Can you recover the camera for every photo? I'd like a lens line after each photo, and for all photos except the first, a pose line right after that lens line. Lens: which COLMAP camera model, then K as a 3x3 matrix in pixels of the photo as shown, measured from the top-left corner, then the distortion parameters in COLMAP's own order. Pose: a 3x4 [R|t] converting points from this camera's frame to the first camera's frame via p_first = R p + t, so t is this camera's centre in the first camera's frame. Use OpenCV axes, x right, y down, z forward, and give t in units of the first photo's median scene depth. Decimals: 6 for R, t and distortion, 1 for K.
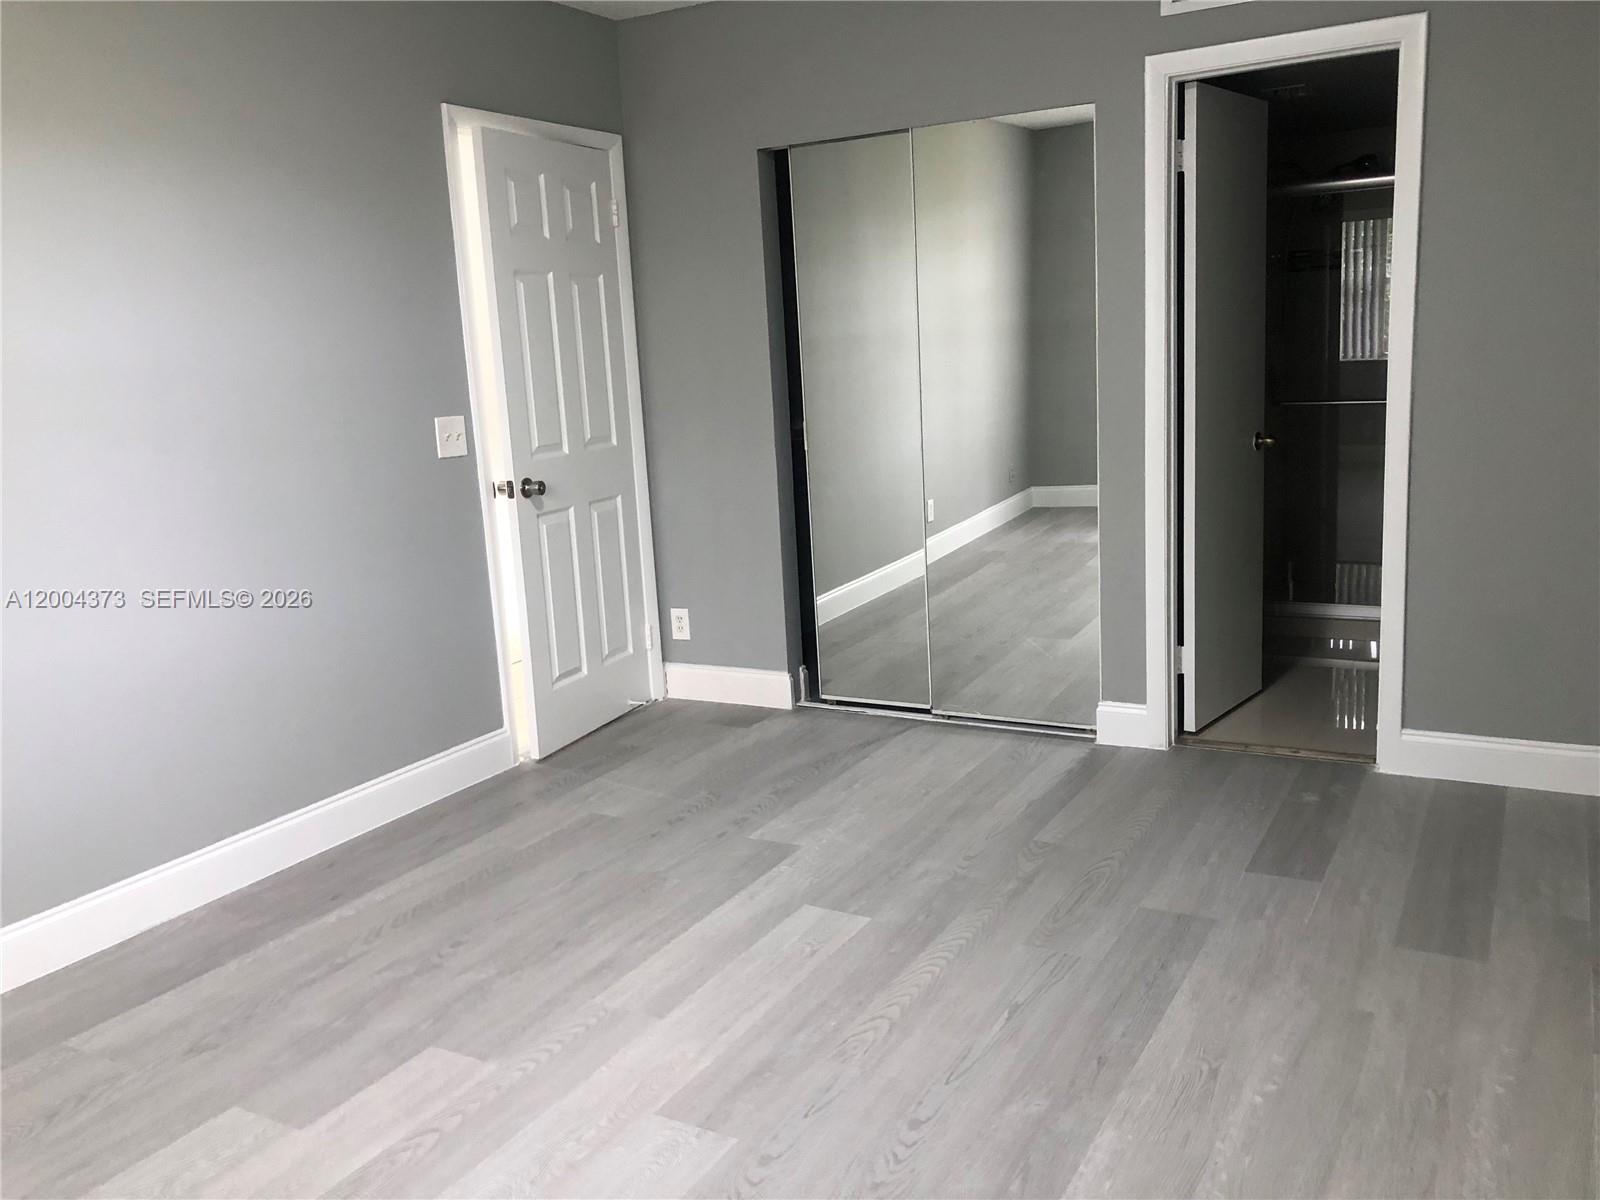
lens RADIAL K [[1288.3, 0, 798.4], [0, 1288.3, 598.3], [0, 0, 1]] dist [0.035731, -0.046367]
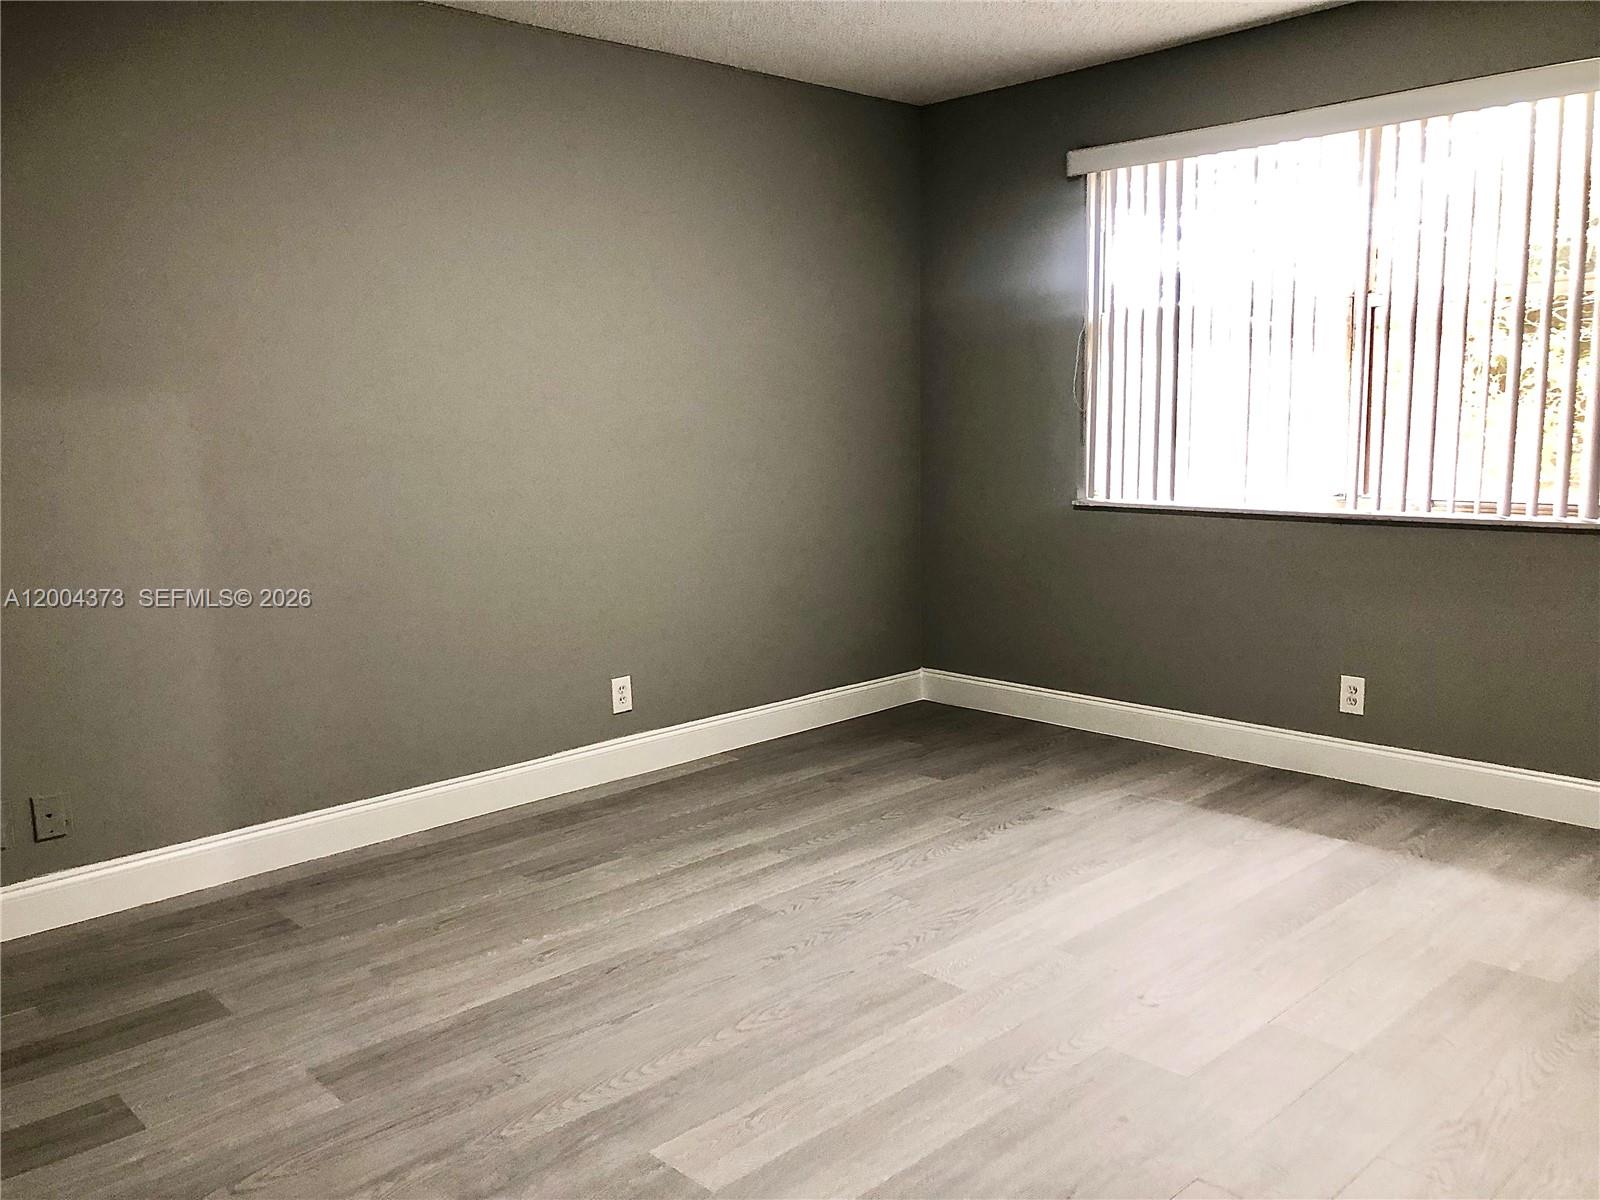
lens RADIAL K [[1288.3, 0, 799.6], [0, 1288.3, 594.4], [0, 0, 1]] dist [0.035731, -0.046367]
pose [[-0.950281, 0.028254, 0.310109, -0.316133], [0.130521, 0.940311, 0.314291, -0.330080], [-0.282719, 0.339141, -0.897248, 1.807728]]
